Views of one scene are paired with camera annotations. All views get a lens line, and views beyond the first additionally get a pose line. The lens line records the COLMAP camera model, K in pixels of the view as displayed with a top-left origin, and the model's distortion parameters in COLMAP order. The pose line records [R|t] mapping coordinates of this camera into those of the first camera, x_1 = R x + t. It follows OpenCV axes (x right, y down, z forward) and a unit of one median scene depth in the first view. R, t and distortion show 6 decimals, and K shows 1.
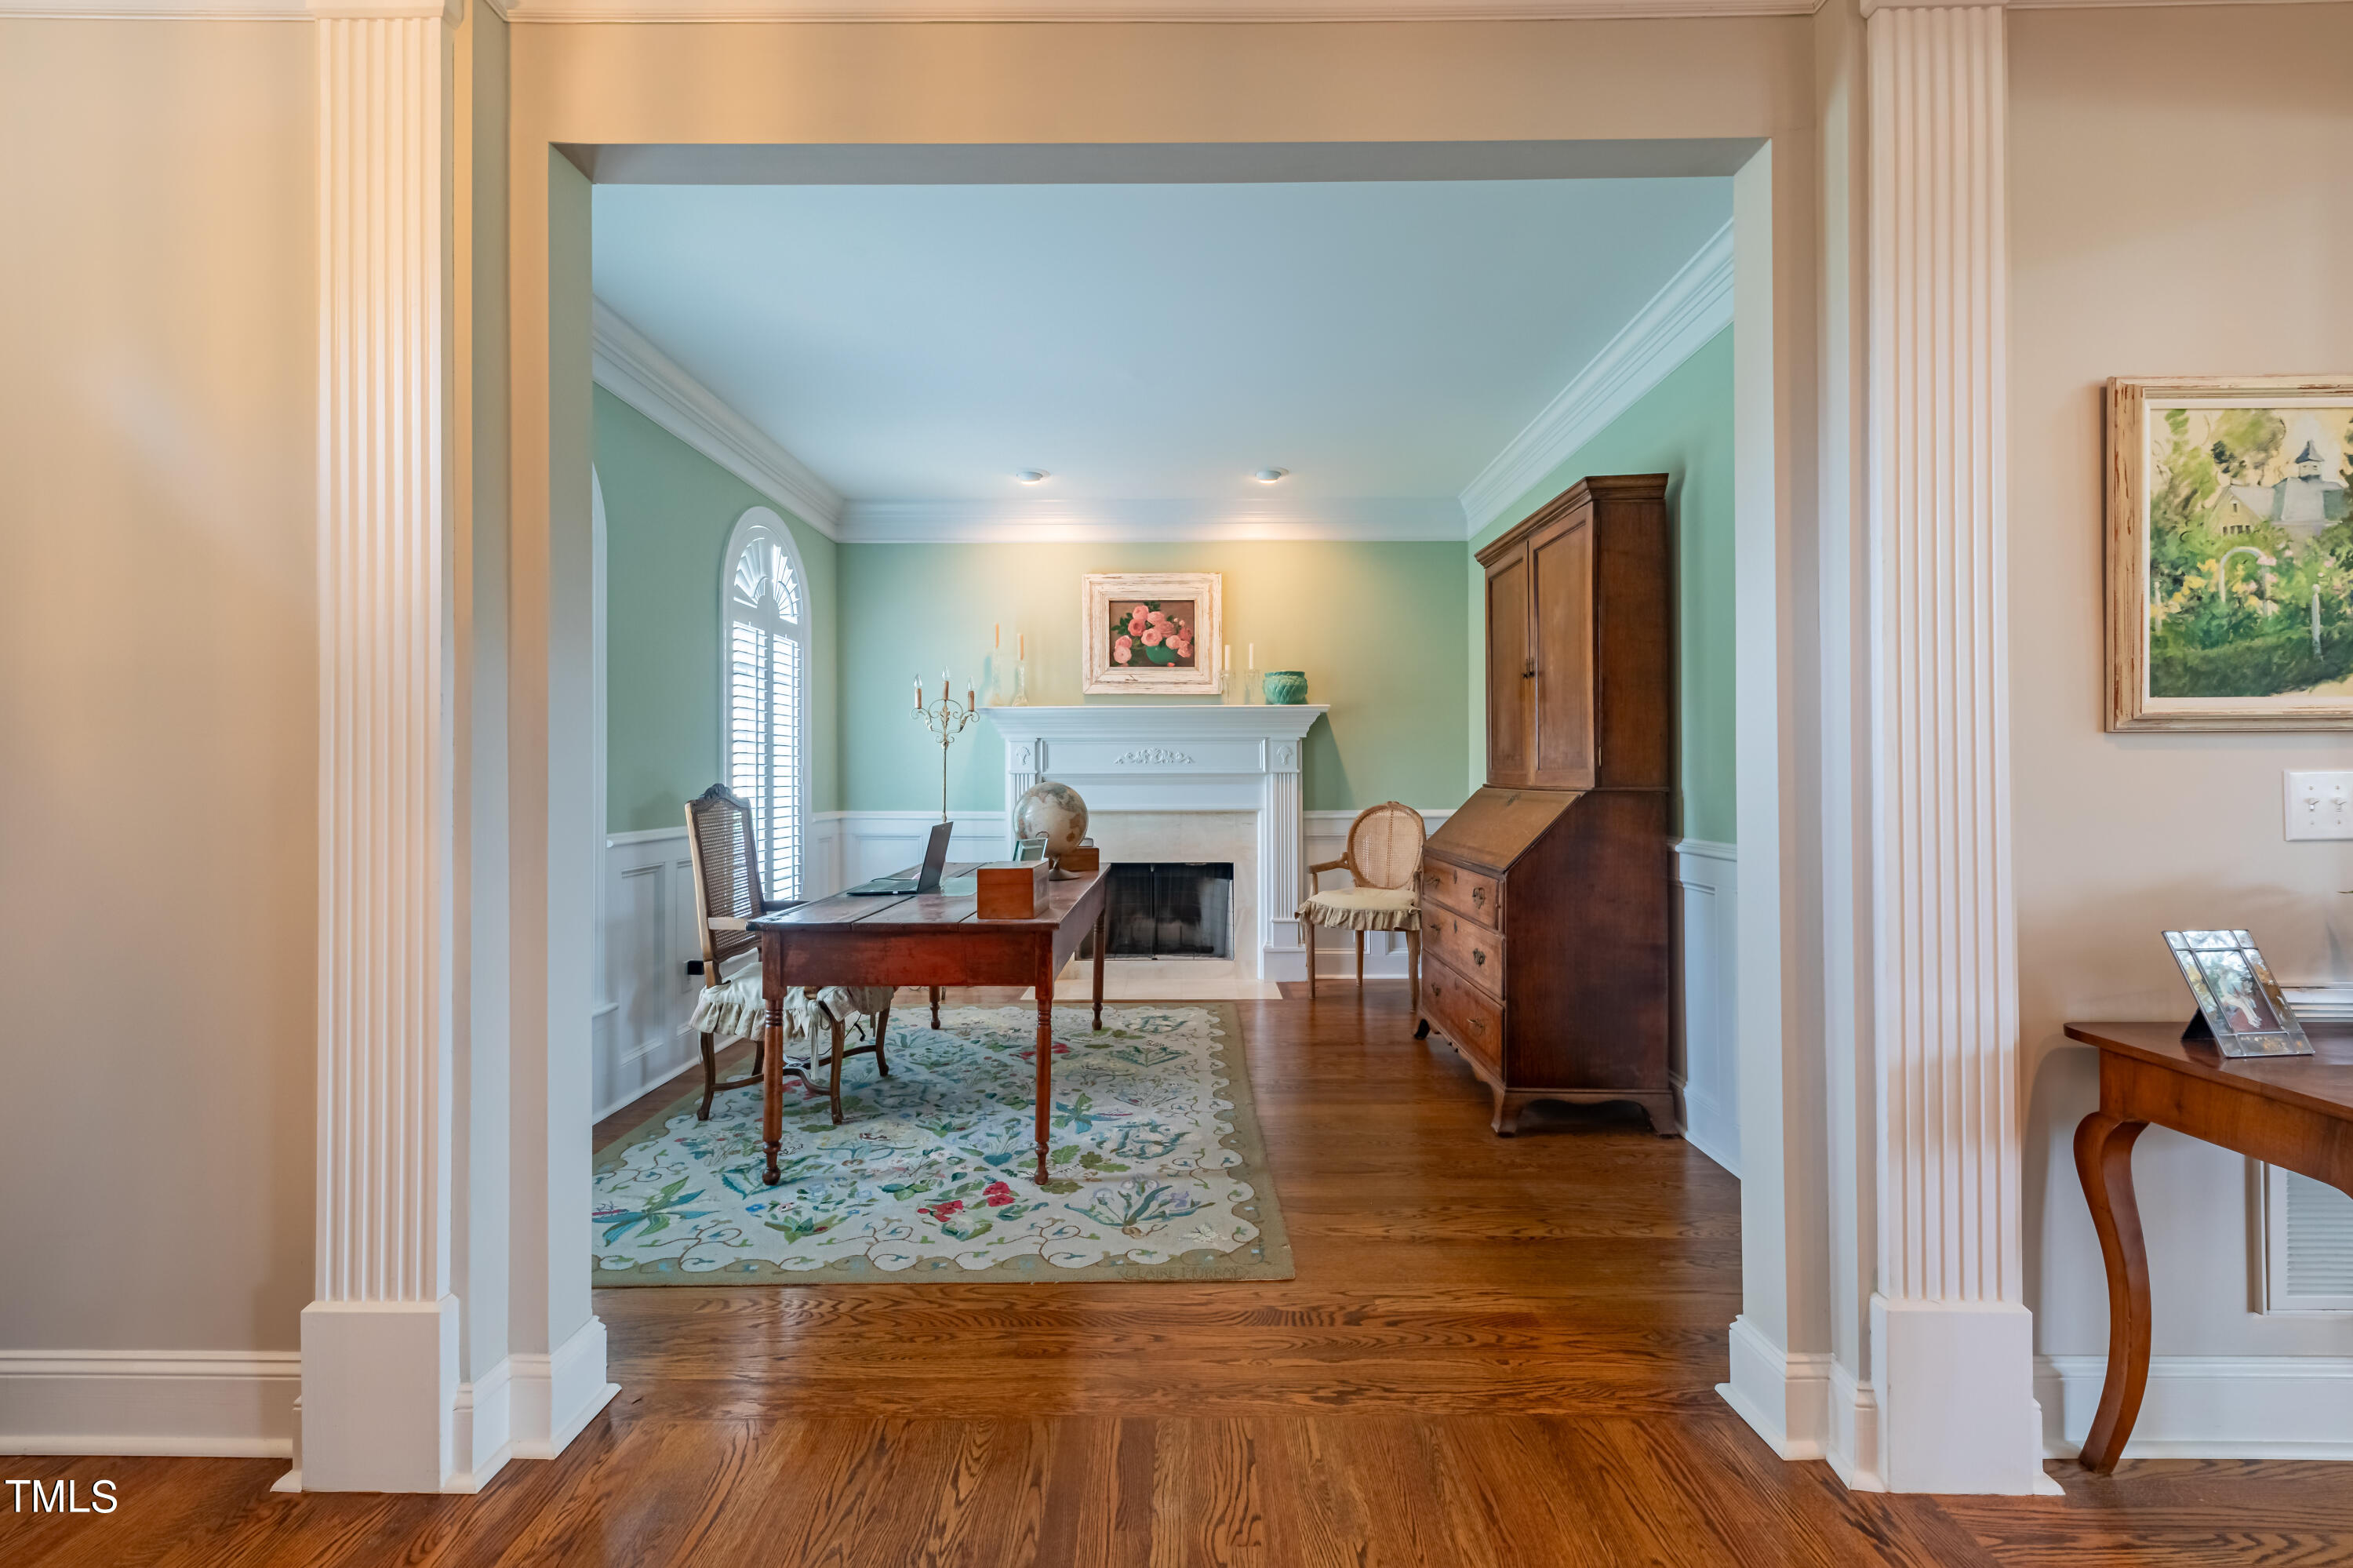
lens RADIAL K [[939.2, 0, 1194.2], [0, 939.2, 760.6], [0, 0, 1]] dist [0.005651, -0.002564]
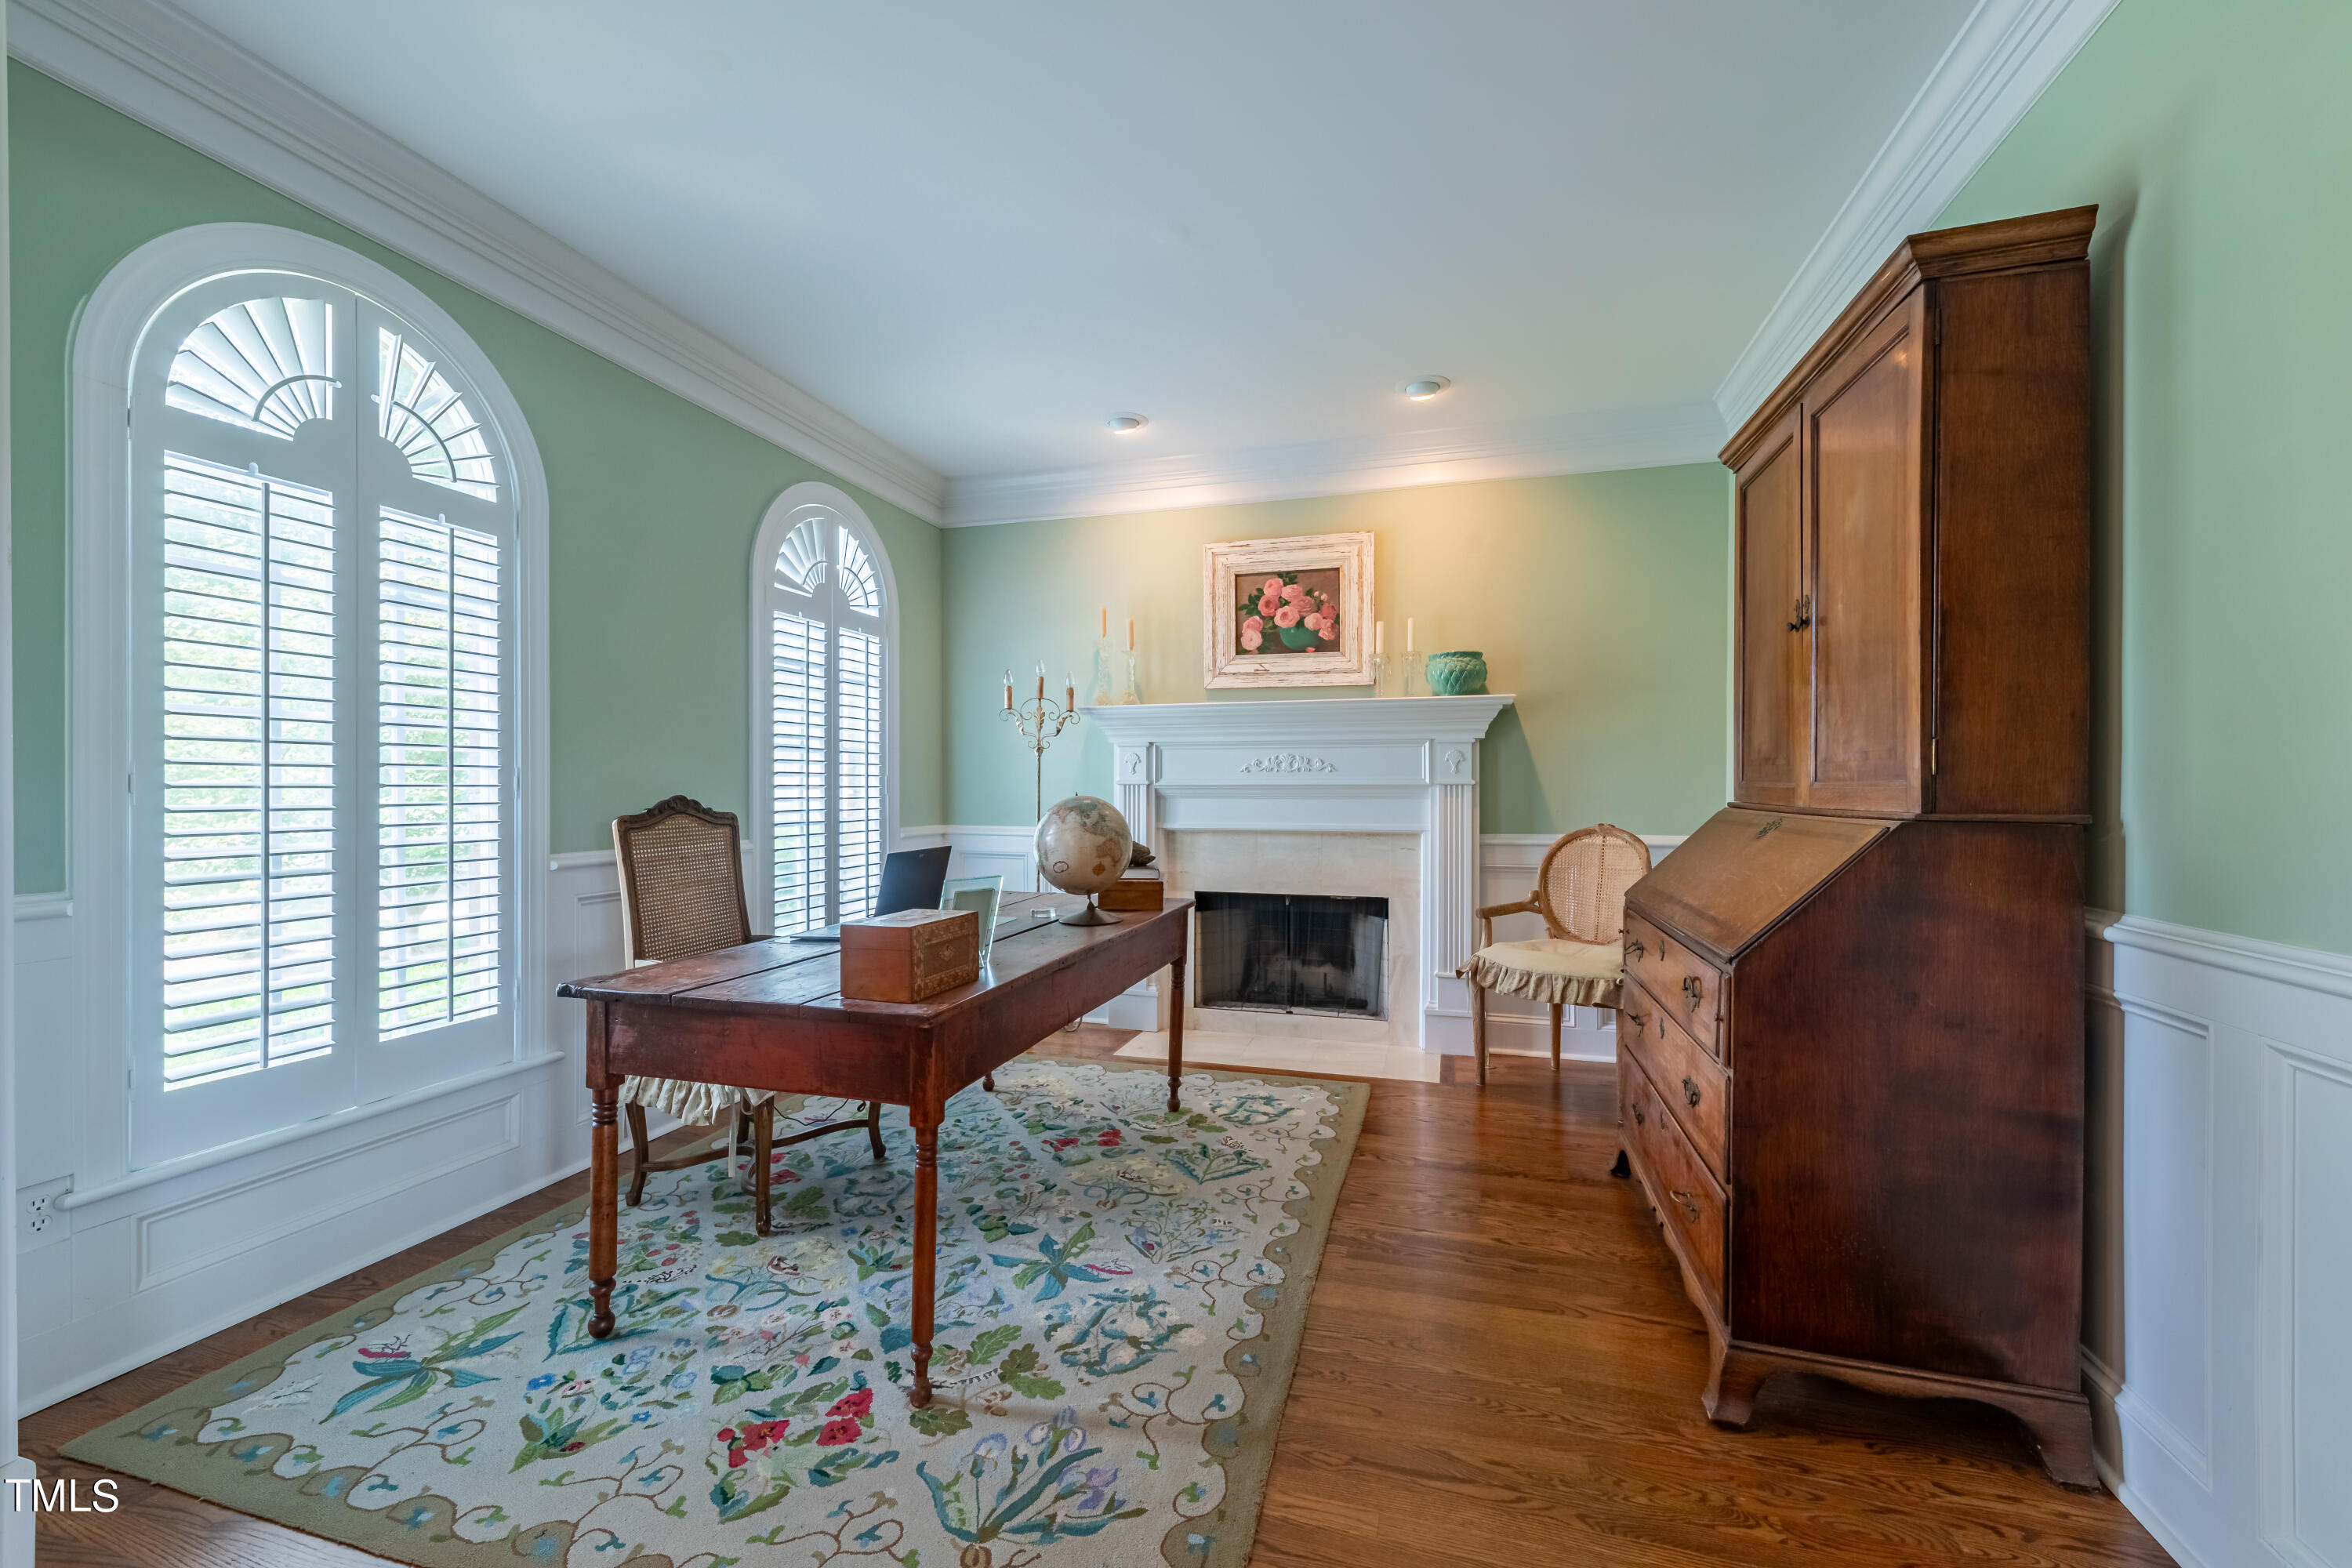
lens RADIAL K [[938.8, 0, 1172.1], [0, 938.8, 787.4], [0, 0, 1]] dist [0.005651, -0.002564]
pose [[0.959873, 0.003517, -0.280413, 0.150679], [0.001426, 0.999847, 0.017424, 0.003194], [0.280431, -0.017125, 0.959721, 0.330082]]
